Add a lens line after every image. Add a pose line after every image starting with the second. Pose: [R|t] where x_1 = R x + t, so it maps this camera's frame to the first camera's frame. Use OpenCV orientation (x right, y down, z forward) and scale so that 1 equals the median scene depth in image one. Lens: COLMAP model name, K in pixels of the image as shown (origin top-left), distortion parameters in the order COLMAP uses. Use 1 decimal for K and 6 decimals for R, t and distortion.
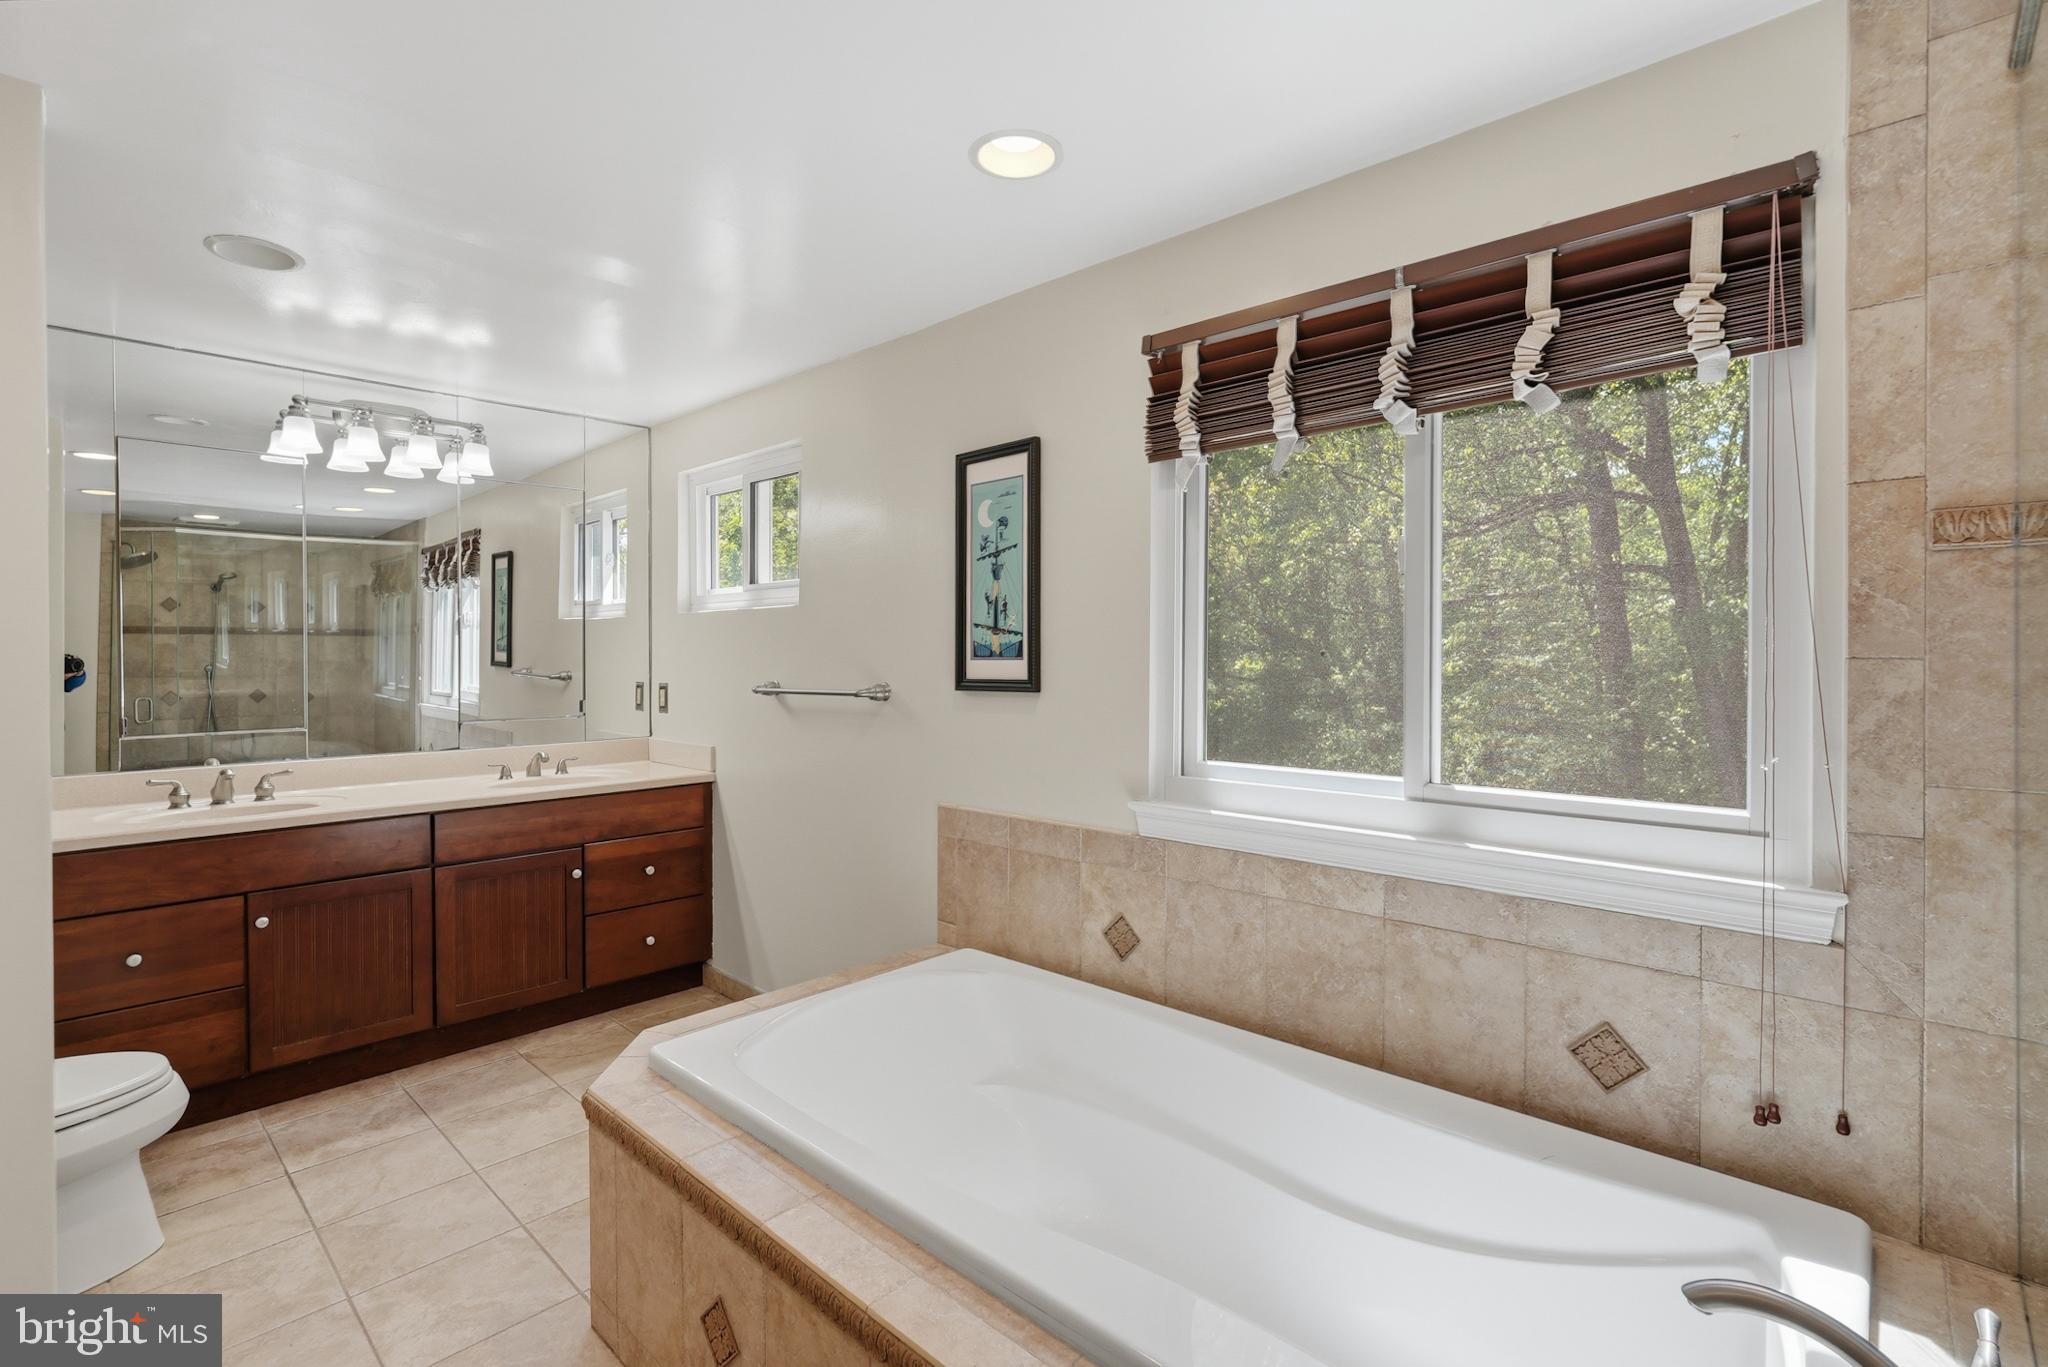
lens RADIAL K [[950.8, 0, 1016.2], [0, 950.8, 661.2], [0, 0, 1]] dist [-0.003215, -0.000403]
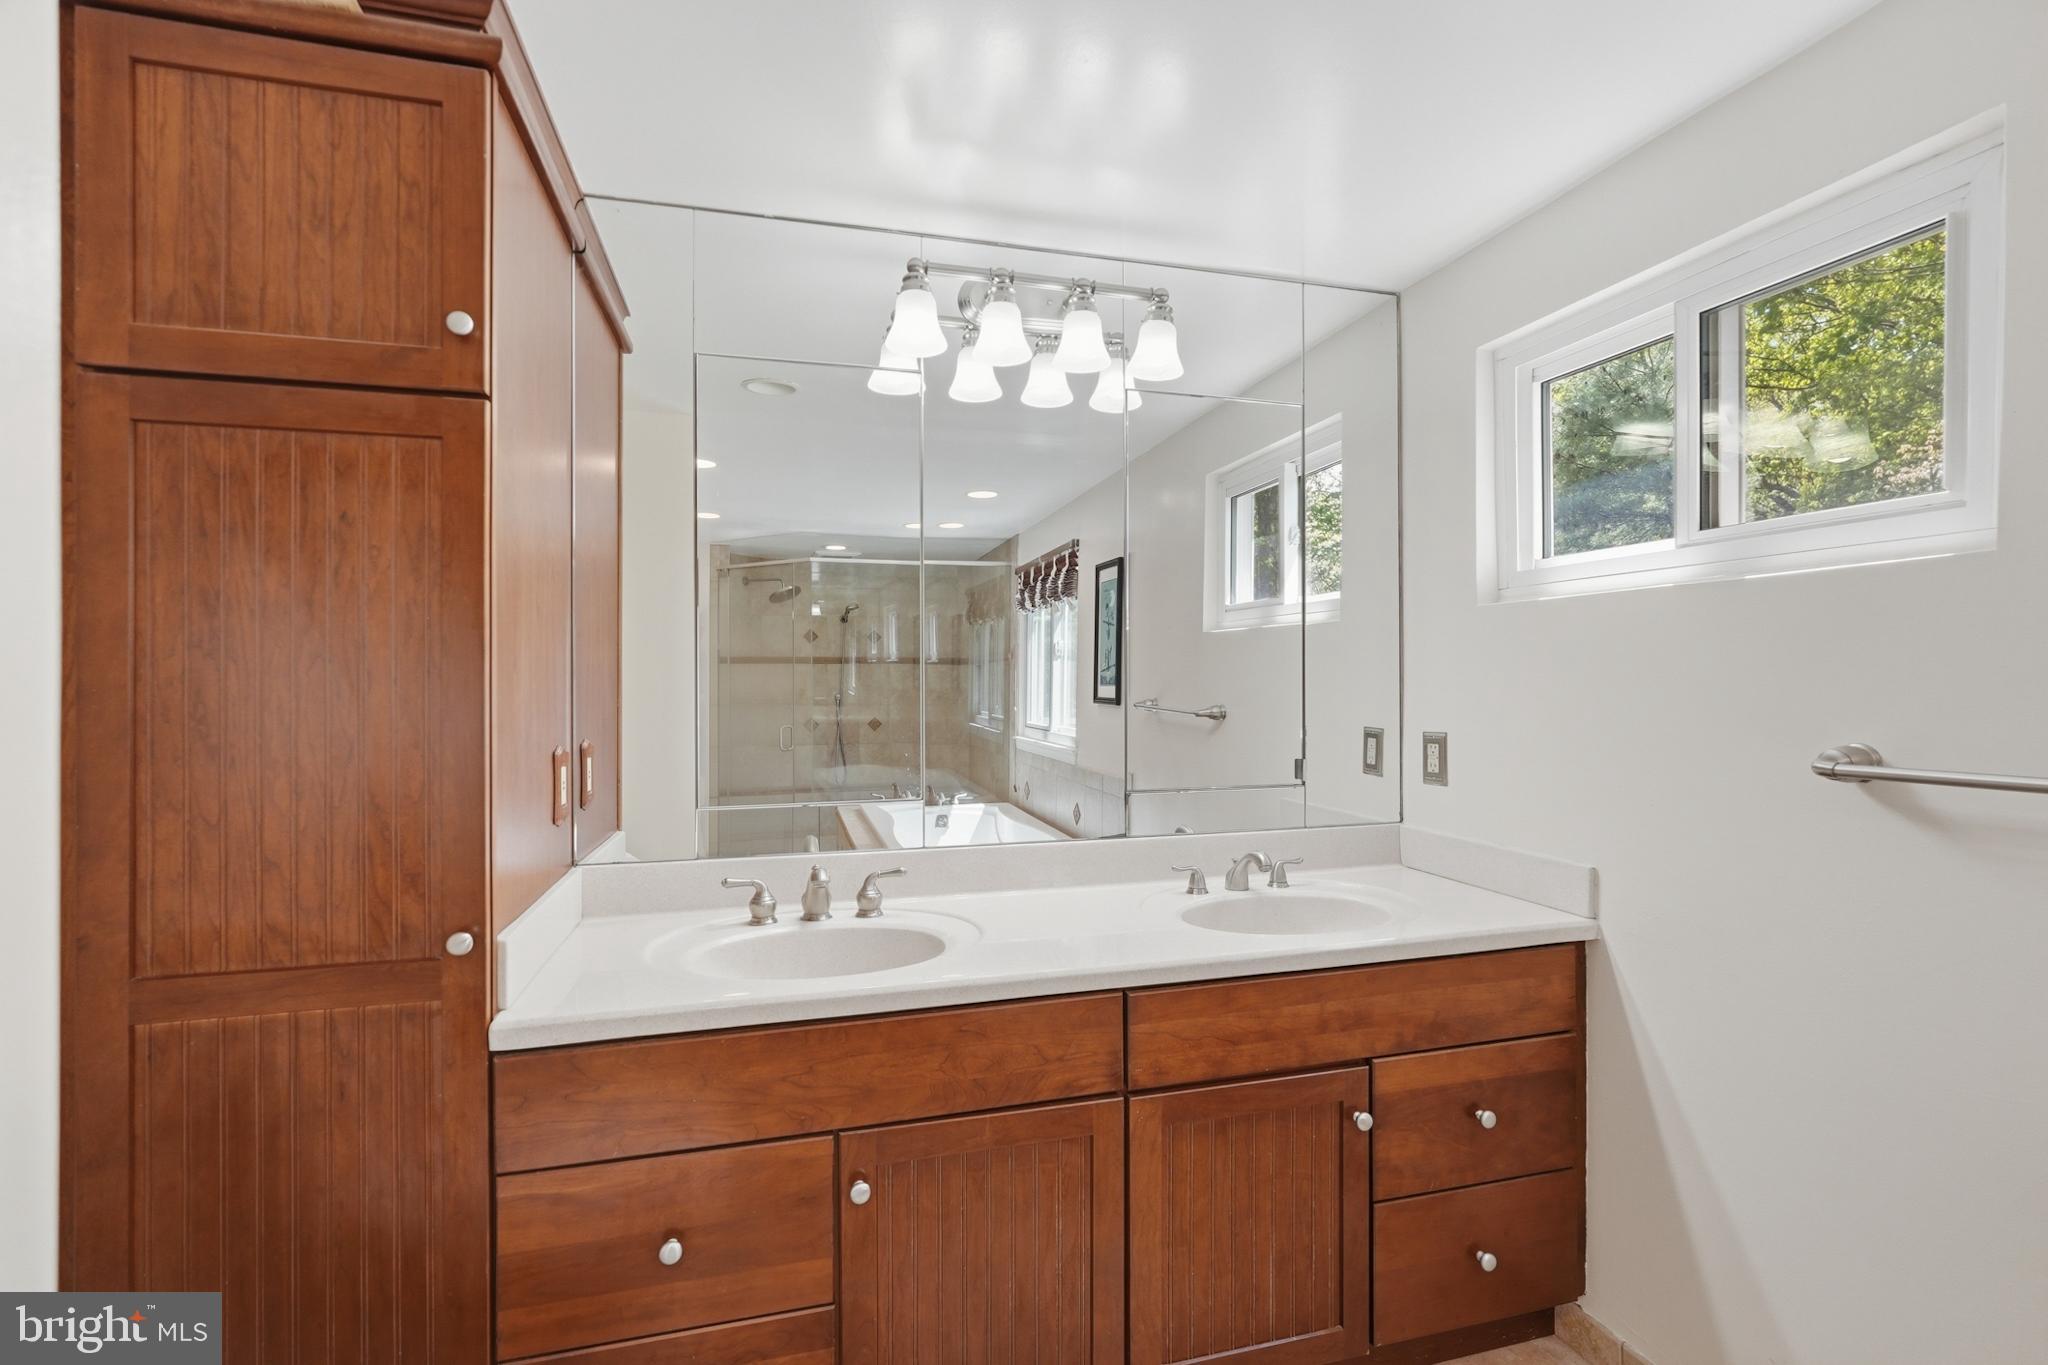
lens RADIAL K [[935.2, 0, 1024.0], [0, 935.2, 682.5], [0, 0, 1]] dist [0.000952, 0.000222]
pose [[0.867354, -0.000225, -0.497692, -0.398585], [-0.003844, 0.999967, -0.007151, -0.002865], [0.497678, 0.008116, 0.867324, 0.516134]]
